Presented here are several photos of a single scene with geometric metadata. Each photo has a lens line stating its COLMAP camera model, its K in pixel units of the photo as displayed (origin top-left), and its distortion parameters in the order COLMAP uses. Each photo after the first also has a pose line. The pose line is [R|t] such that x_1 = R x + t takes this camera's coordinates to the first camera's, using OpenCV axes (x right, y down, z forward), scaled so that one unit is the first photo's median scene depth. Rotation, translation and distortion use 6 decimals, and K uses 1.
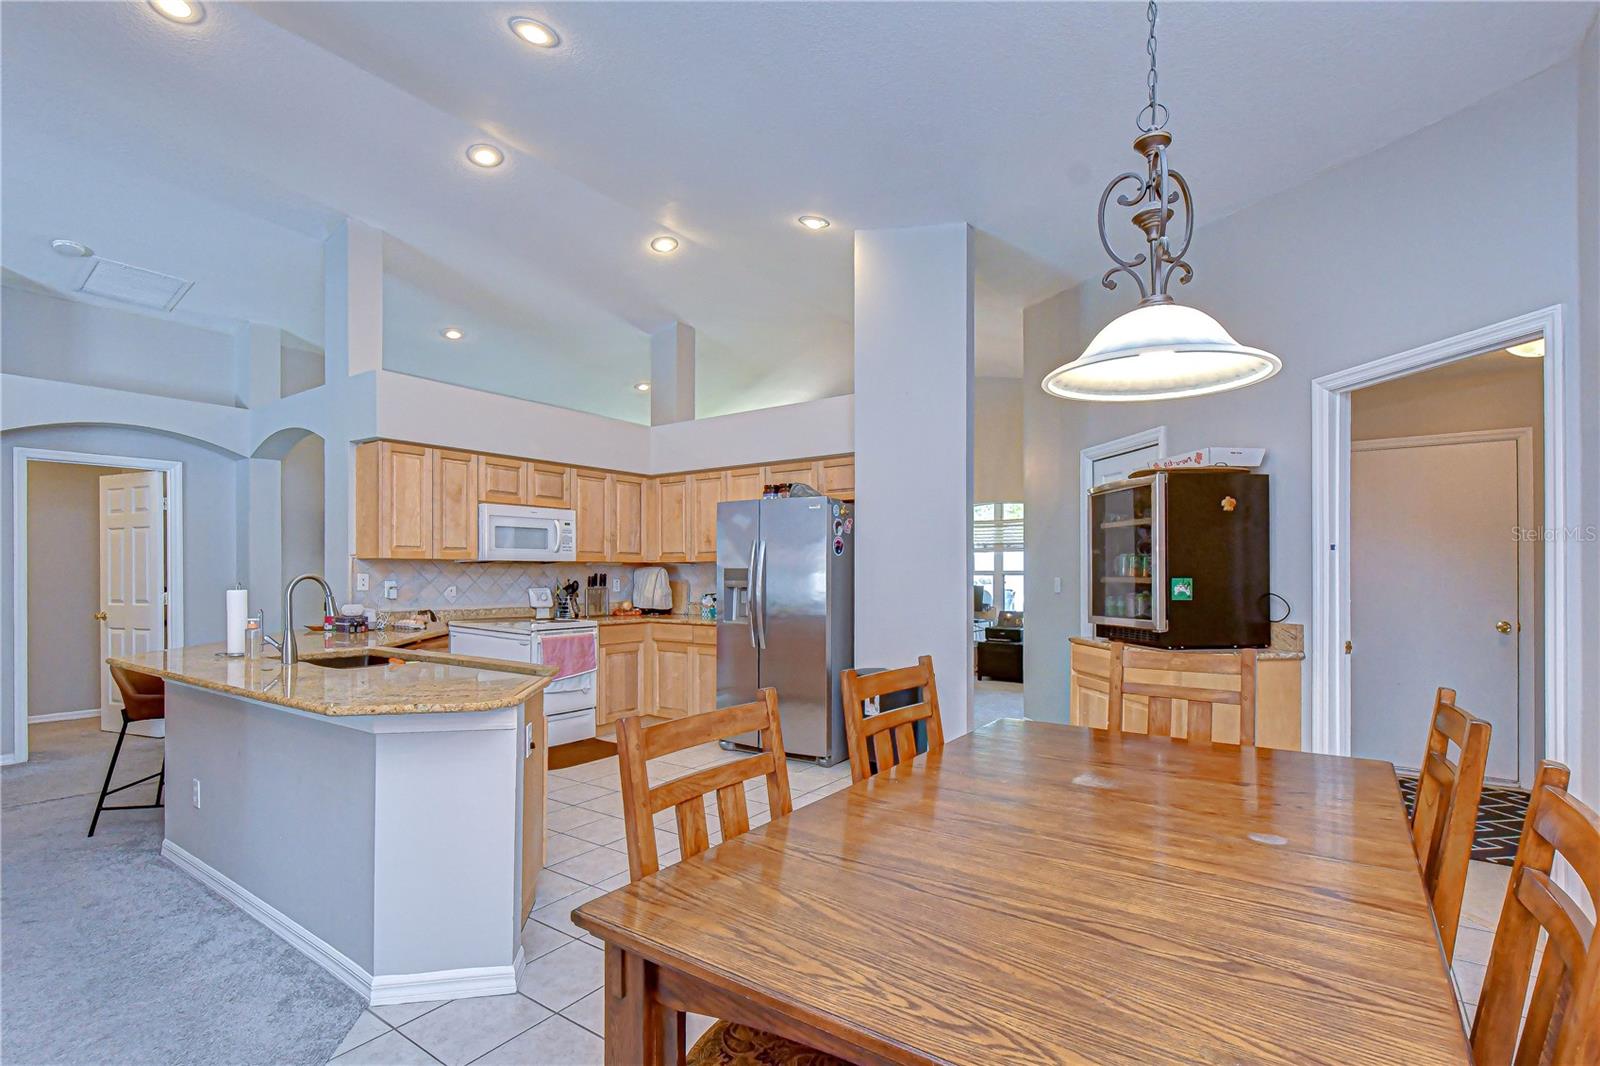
lens RADIAL K [[743.6, 0, 800.5], [0, 743.6, 565.9], [0, 0, 1]] dist [-0.003372, -0.002416]
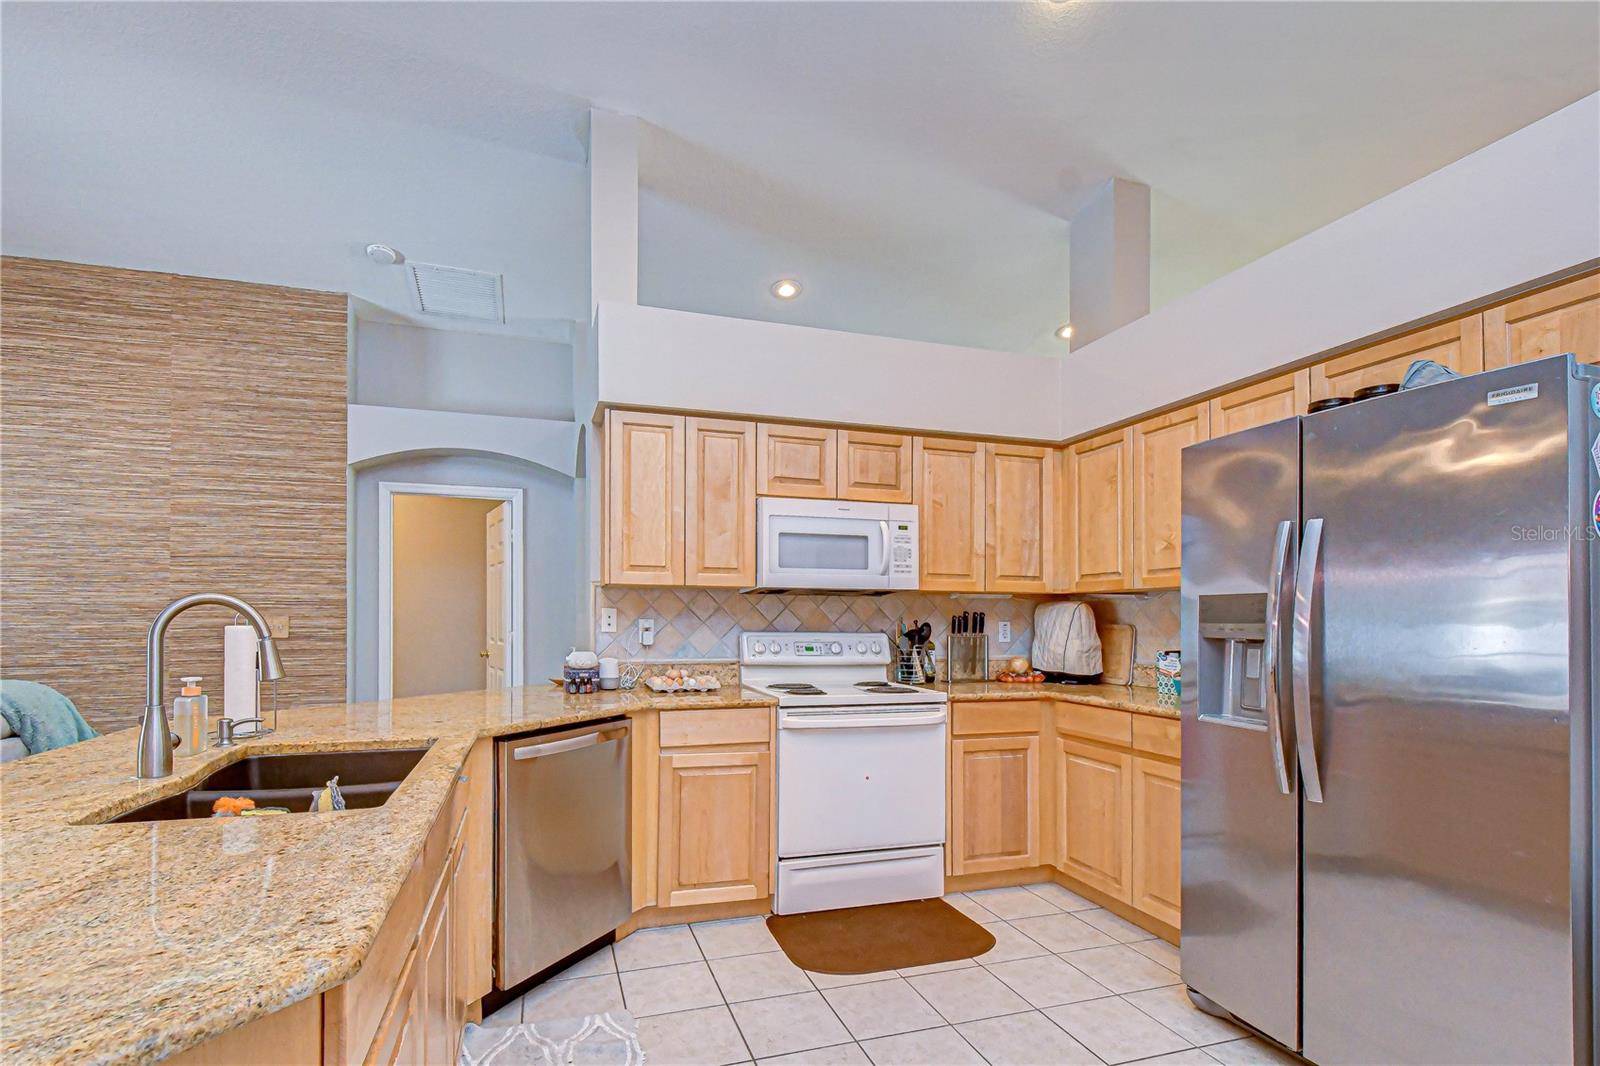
lens RADIAL K [[743.6, 0, 770.2], [0, 743.6, 611.6], [0, 0, 1]] dist [-0.003372, -0.002416]
pose [[0.797995, 0.000533, -0.602663, -0.037347], [-0.001629, 0.999998, -0.001273, 0.012140], [0.602661, 0.001997, 0.797994, 0.449744]]
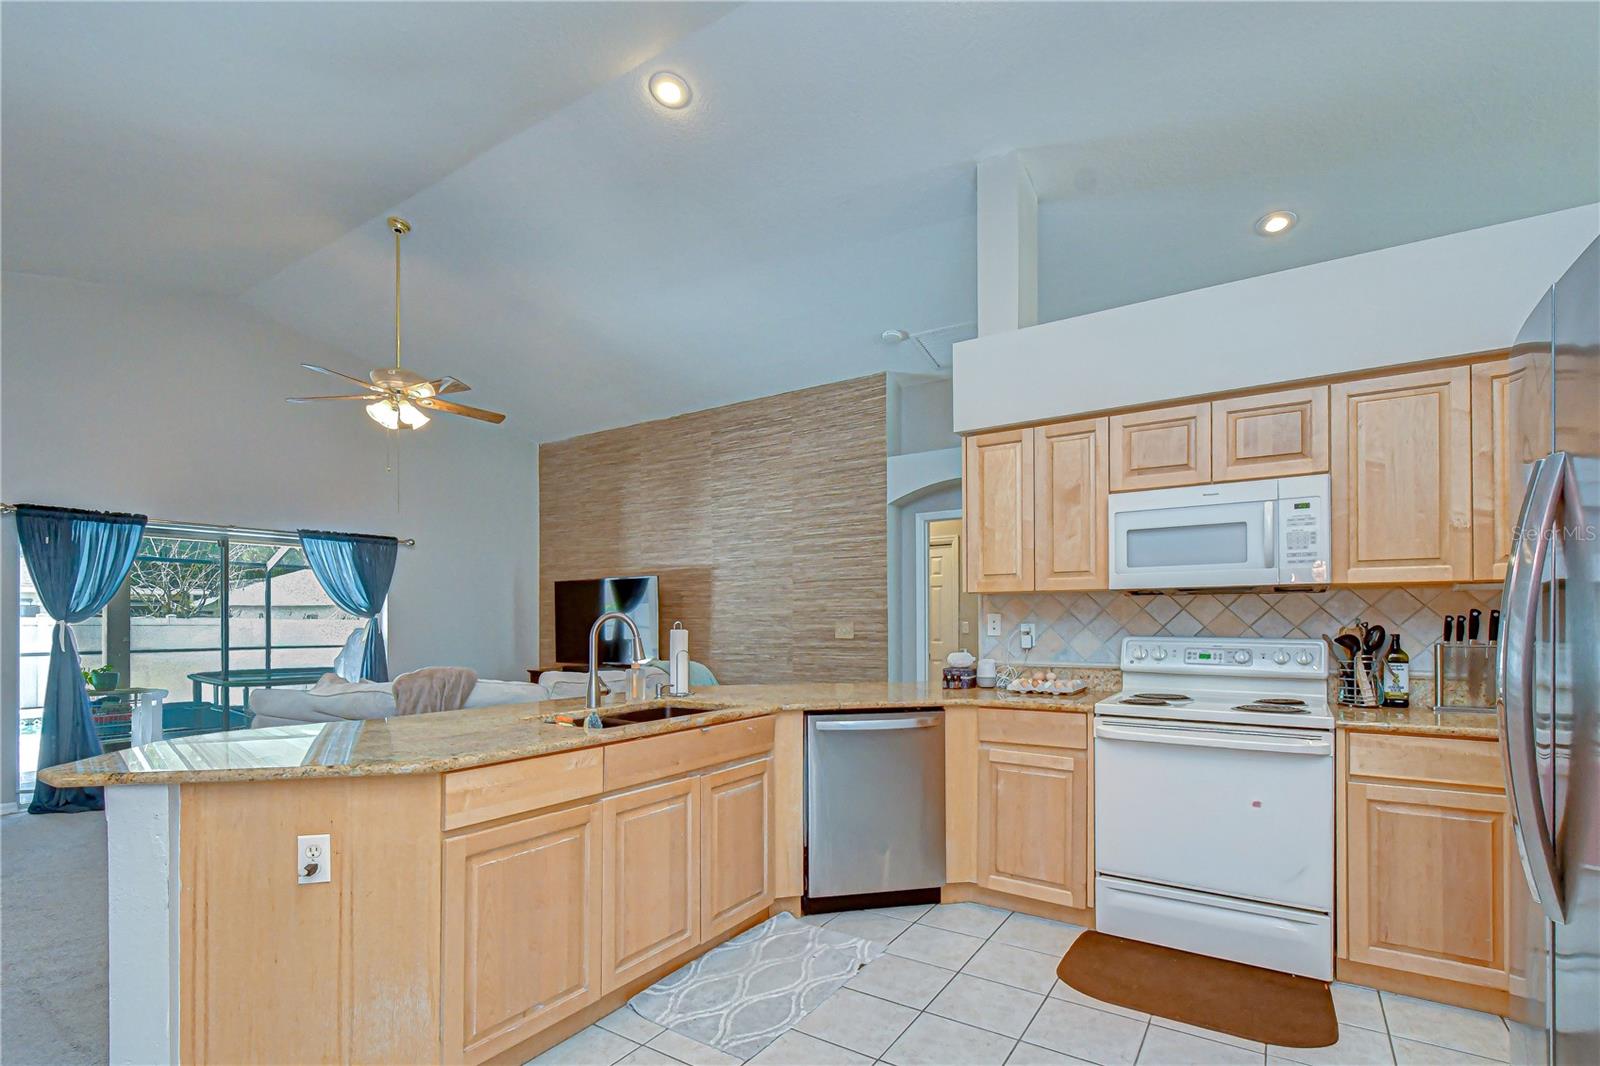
lens RADIAL K [[743.6, 0, 787.1], [0, 743.6, 614.4], [0, 0, 1]] dist [-0.003372, -0.002416]
pose [[0.032266, -0.008668, -0.999442, 0.145682], [0.012429, 0.999889, -0.008271, 0.012651], [0.999402, -0.012155, 0.032370, 0.644800]]
